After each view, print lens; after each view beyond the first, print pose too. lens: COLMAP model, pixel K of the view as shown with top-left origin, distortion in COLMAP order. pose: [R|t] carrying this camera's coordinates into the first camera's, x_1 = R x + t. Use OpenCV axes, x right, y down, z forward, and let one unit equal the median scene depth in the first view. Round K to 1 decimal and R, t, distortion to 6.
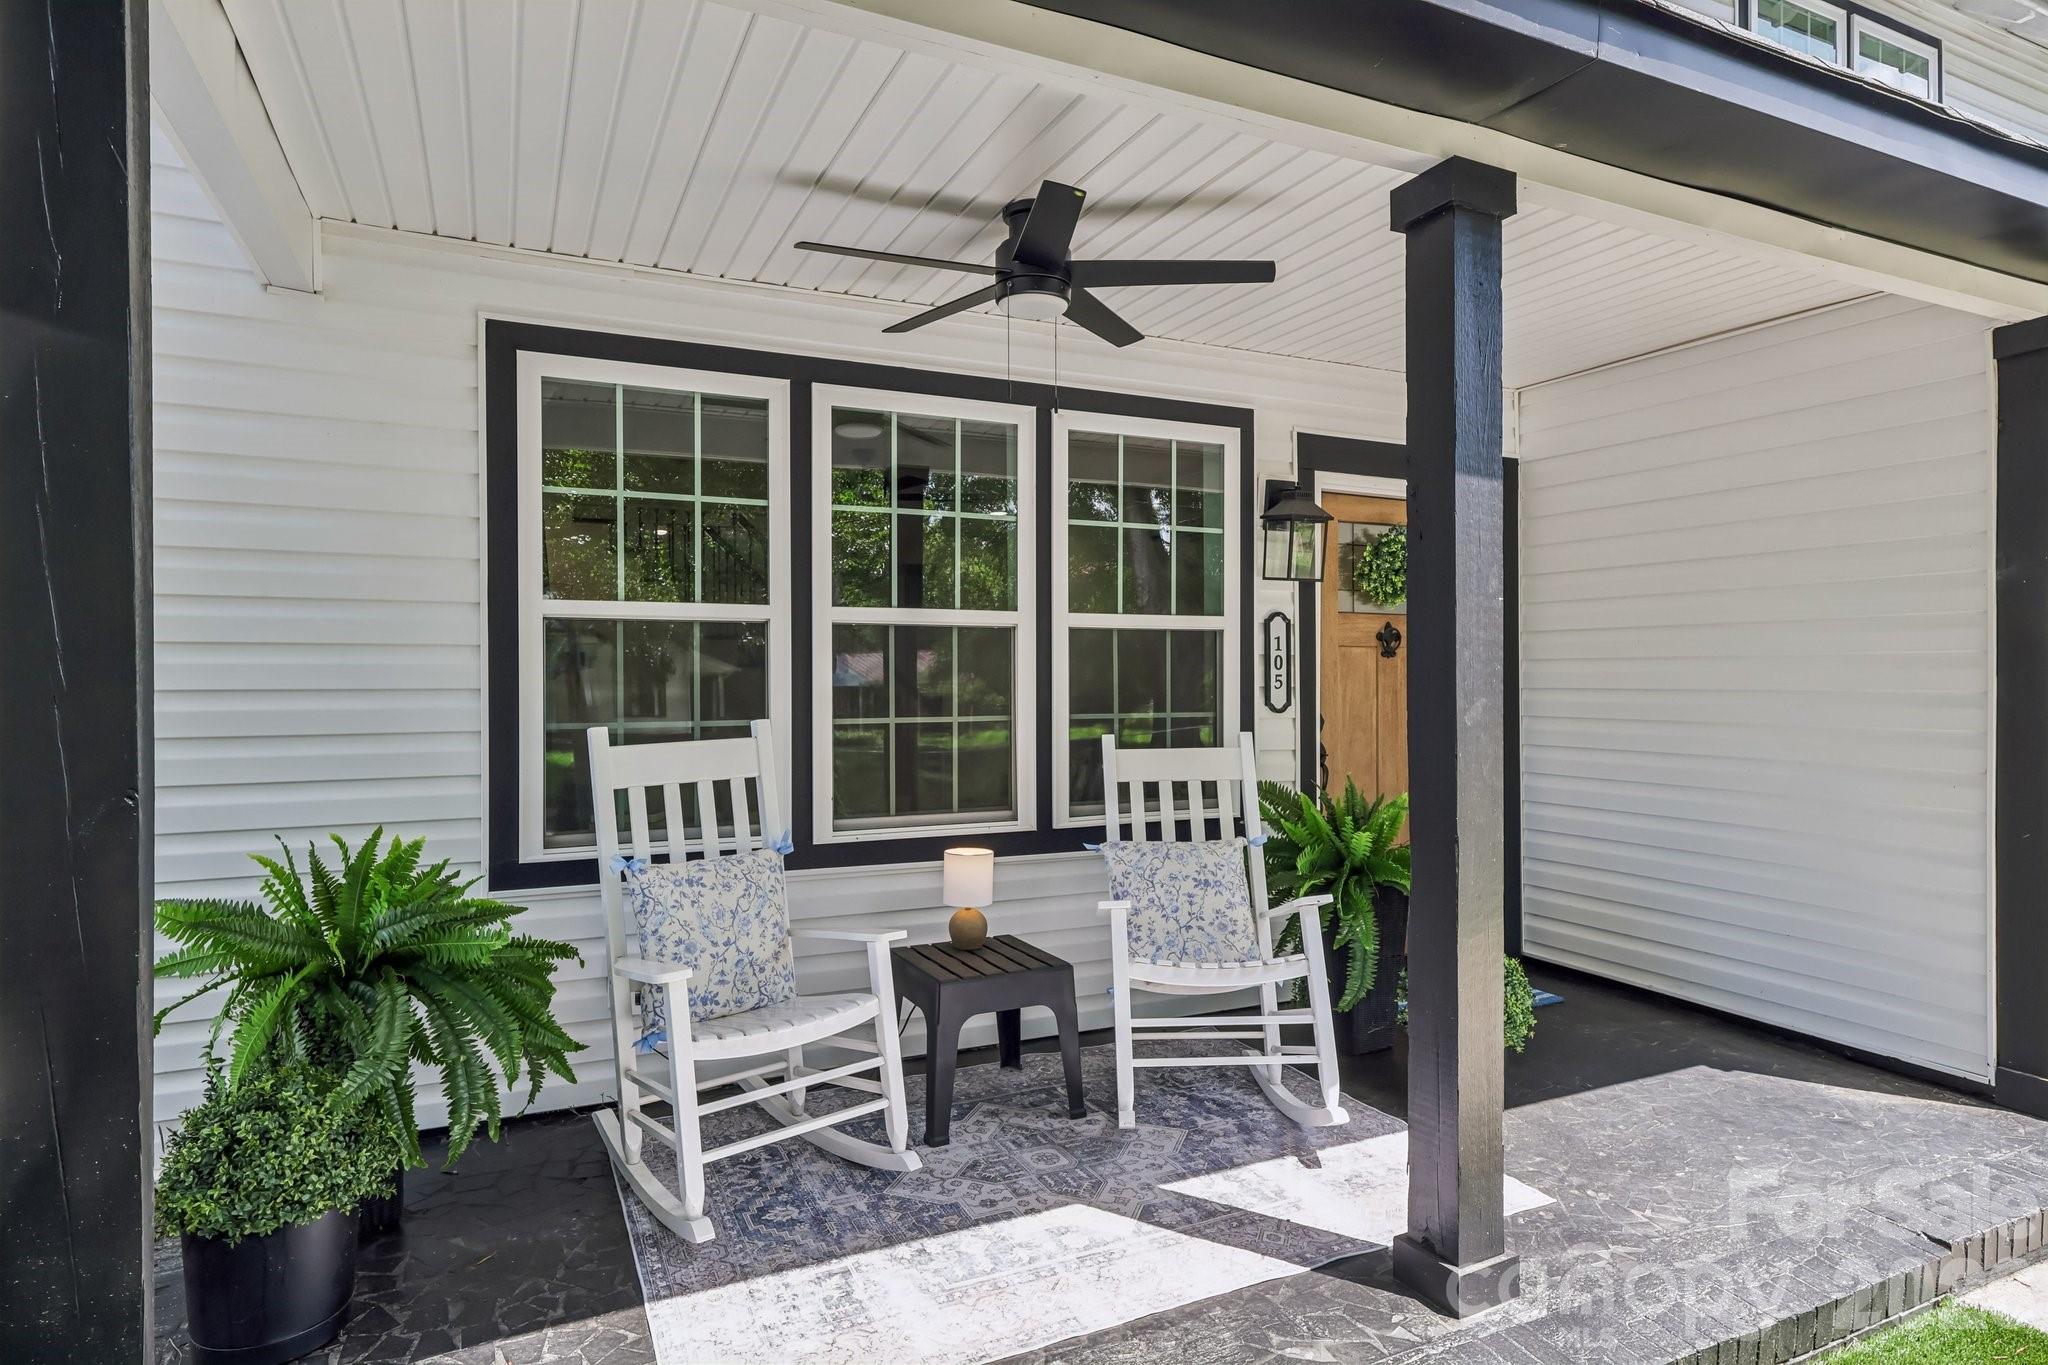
lens RADIAL K [[1126.0, 0, 1024.0], [0, 1126.0, 682.5], [0, 0, 1]] dist [0.002096, 0.000369]
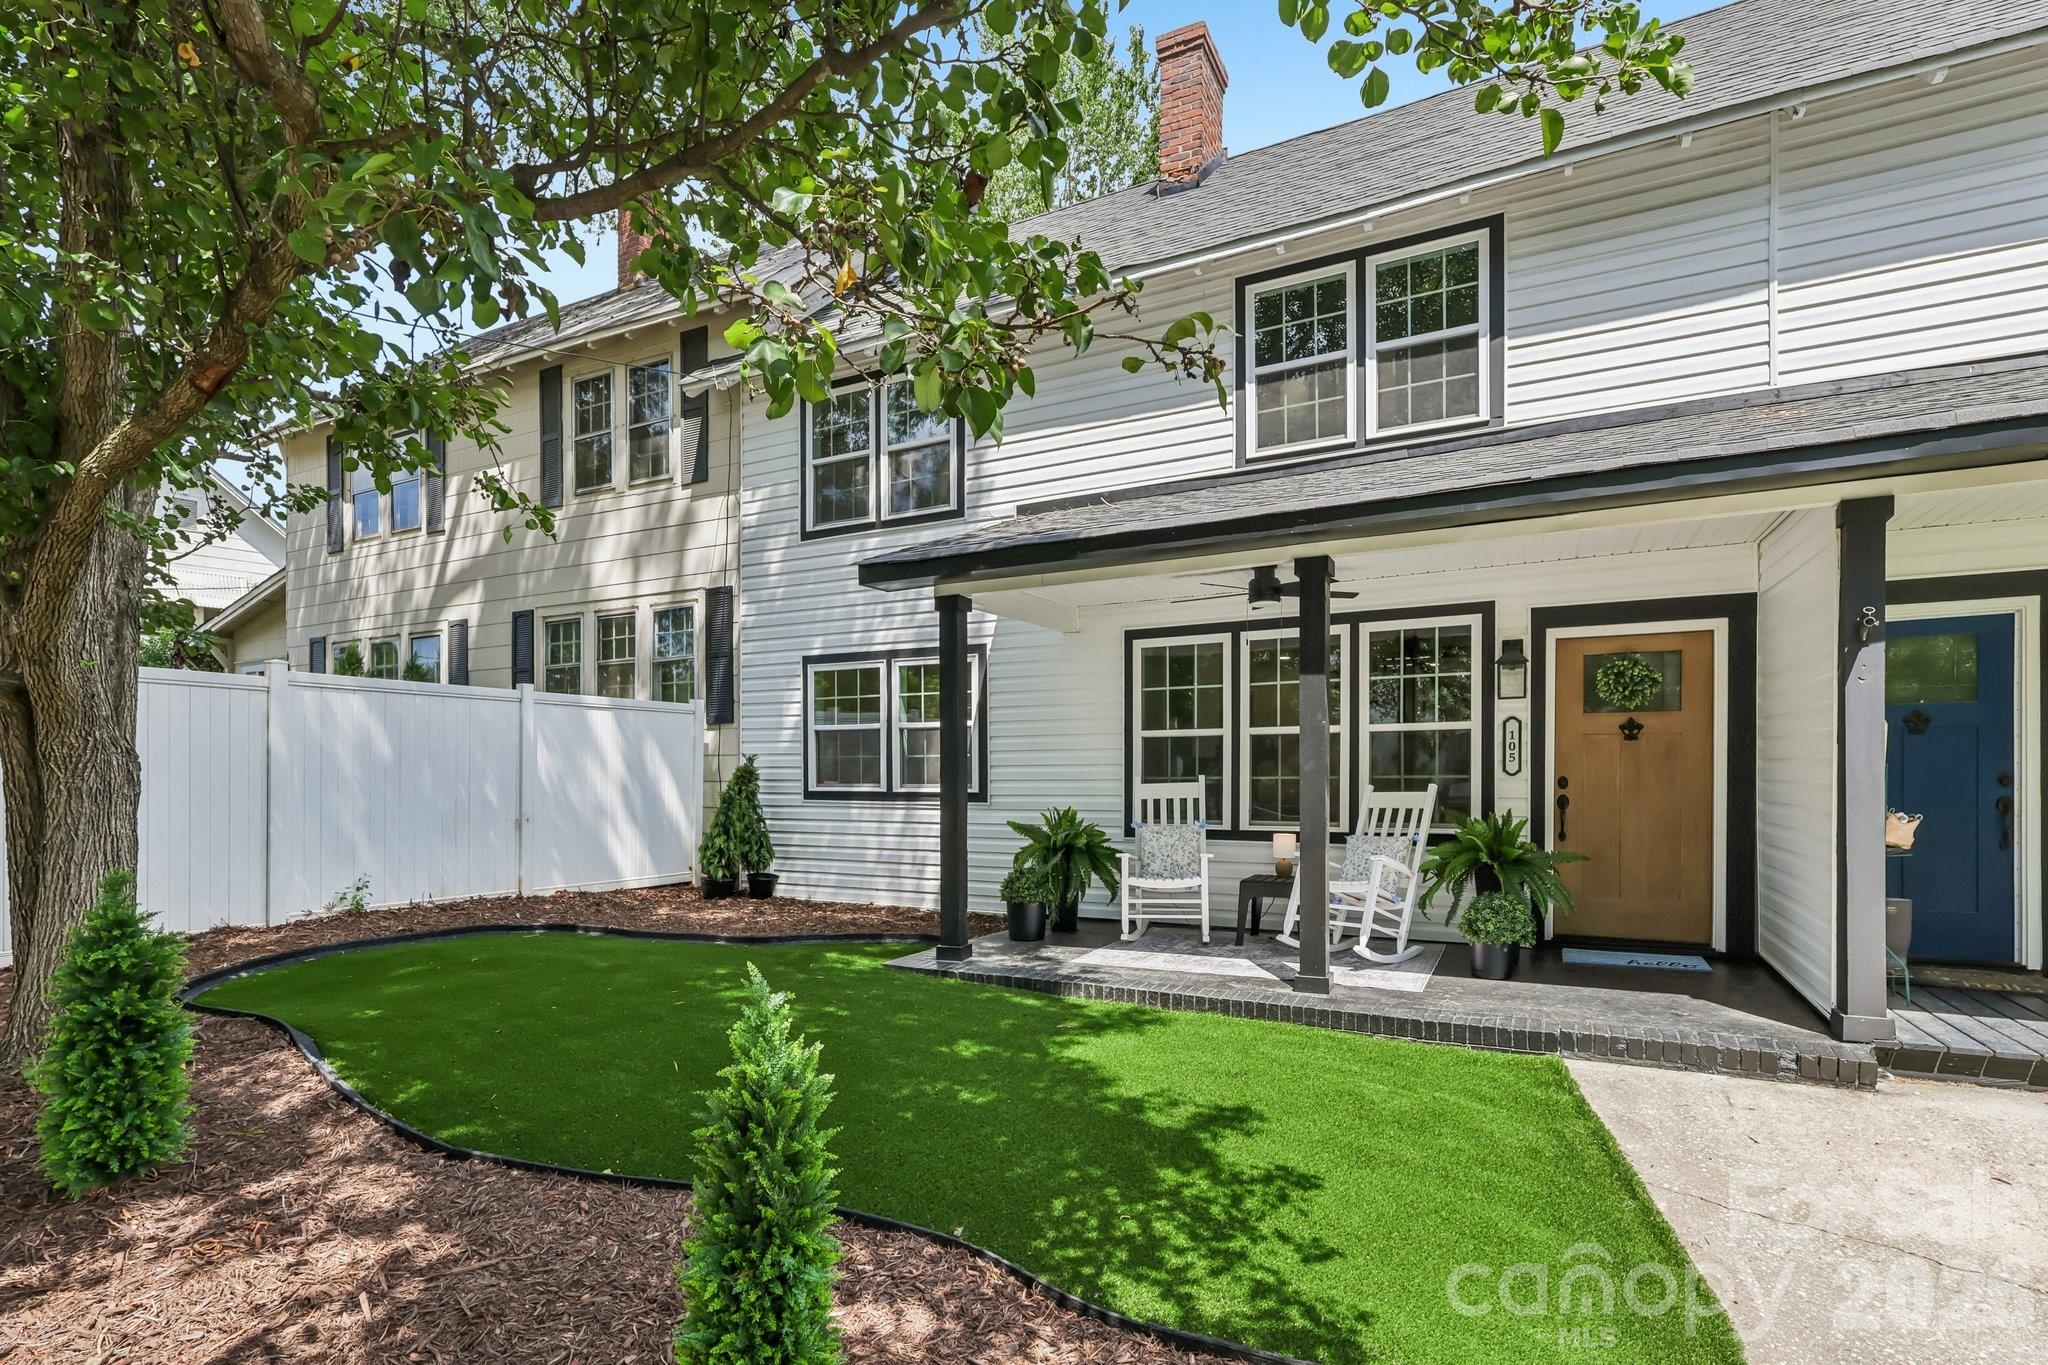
lens RADIAL K [[1012.4, 0, 1024.0], [0, 1012.4, 682.5], [0, 0, 1]] dist [0.025835, -0.000299]
pose [[0.608144, -0.077513, -0.790033, 1.108165], [0.000472, 0.995257, -0.097284, 0.039231], [0.793827, 0.058790, 0.605296, -0.578264]]
